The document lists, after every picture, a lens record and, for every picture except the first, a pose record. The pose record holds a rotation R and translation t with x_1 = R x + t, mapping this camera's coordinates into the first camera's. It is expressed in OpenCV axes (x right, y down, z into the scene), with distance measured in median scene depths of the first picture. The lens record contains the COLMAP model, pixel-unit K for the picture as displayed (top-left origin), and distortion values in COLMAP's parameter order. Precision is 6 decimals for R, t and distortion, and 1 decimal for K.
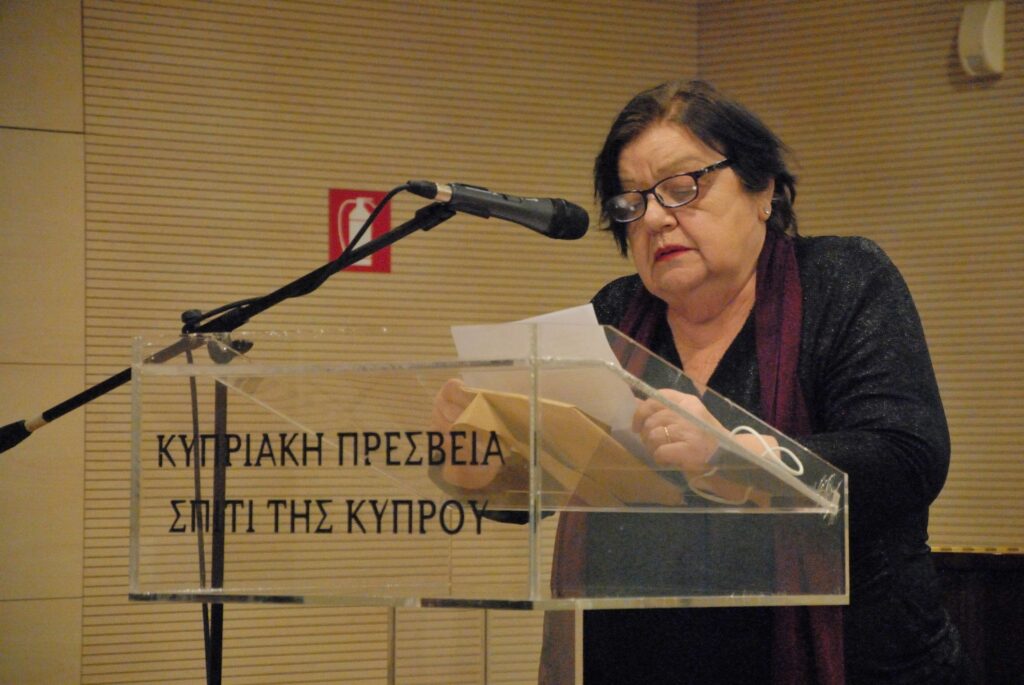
lens RADIAL K [[4478.9, 0, 512.0], [0, 4478.9, 342.5], [0, 0, 1]] dist [1.566228, 1.843964]
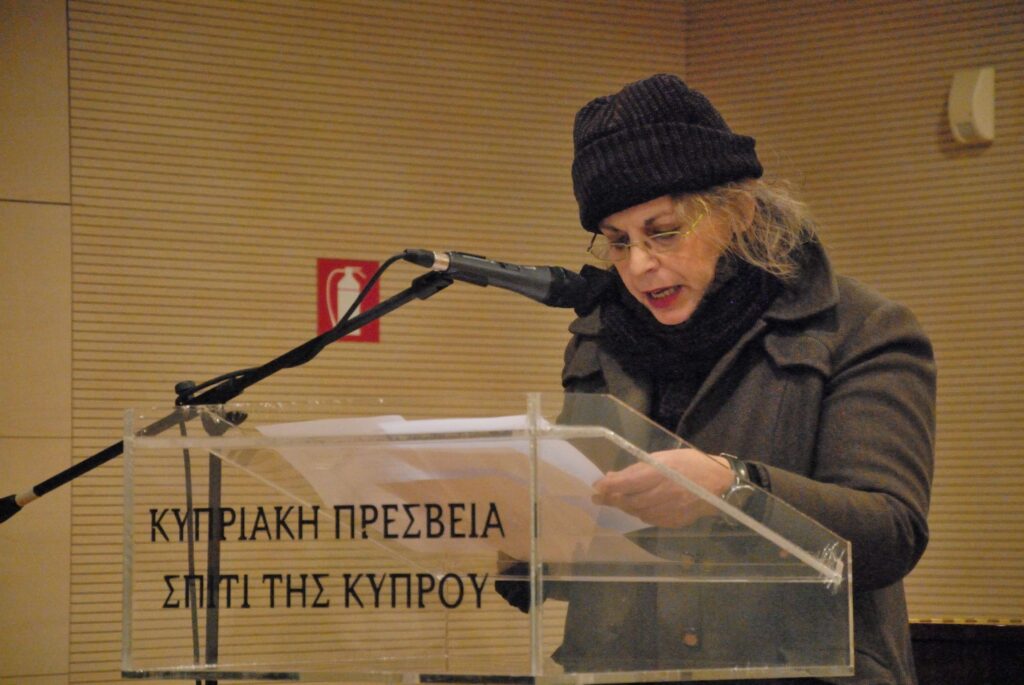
lens RADIAL K [[4478.9, 0, 512.0], [0, 4478.9, 342.5], [0, 0, 1]] dist [1.566228, 1.843964]
pose [[0.999976, -0.004744, 0.004961, -0.004471], [0.004819, 0.999873, -0.015209, -0.000402], [-0.004889, 0.015232, 0.999872, 0.012530]]
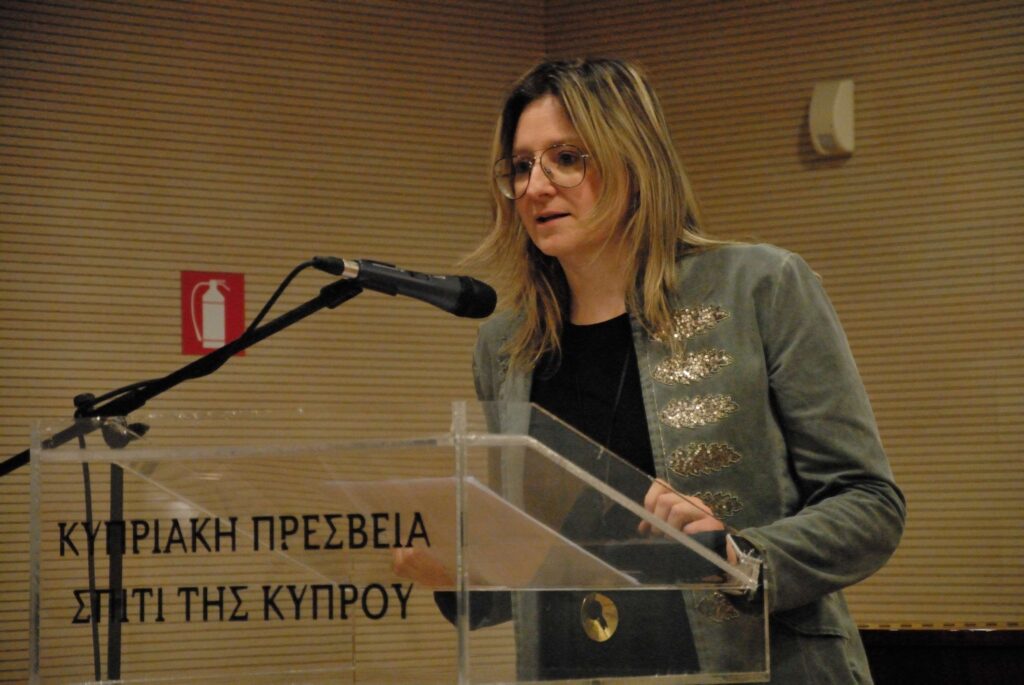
lens RADIAL K [[4478.9, 0, 512.0], [0, 4478.9, 342.5], [0, 0, 1]] dist [1.566228, 1.843964]
pose [[0.998619, -0.011669, 0.051215, -0.031792], [0.012635, 0.999747, -0.018587, 0.001149], [-0.050985, 0.019209, 0.998515, 0.018406]]
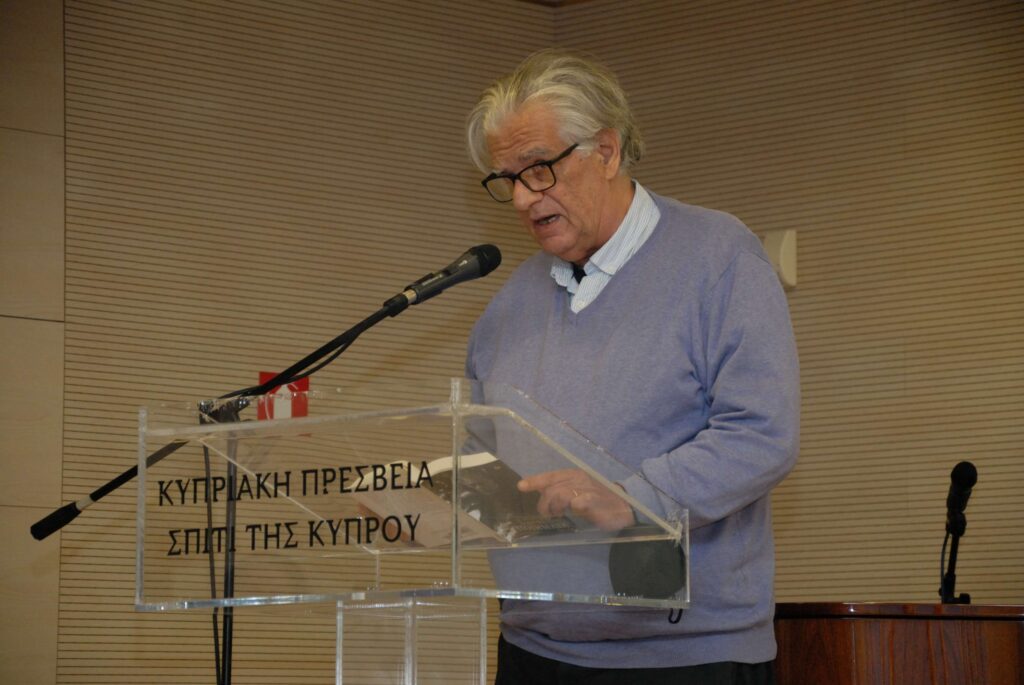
lens RADIAL K [[3975.1, 0, 512.0], [0, 3975.1, 342.5], [0, 0, 1]] dist [1.111041, 8.393534]
pose [[0.999251, 0.004957, 0.038366, -0.022218], [-0.001885, 0.996818, -0.079688, 0.074141], [-0.038639, 0.079556, 0.996081, -0.156790]]
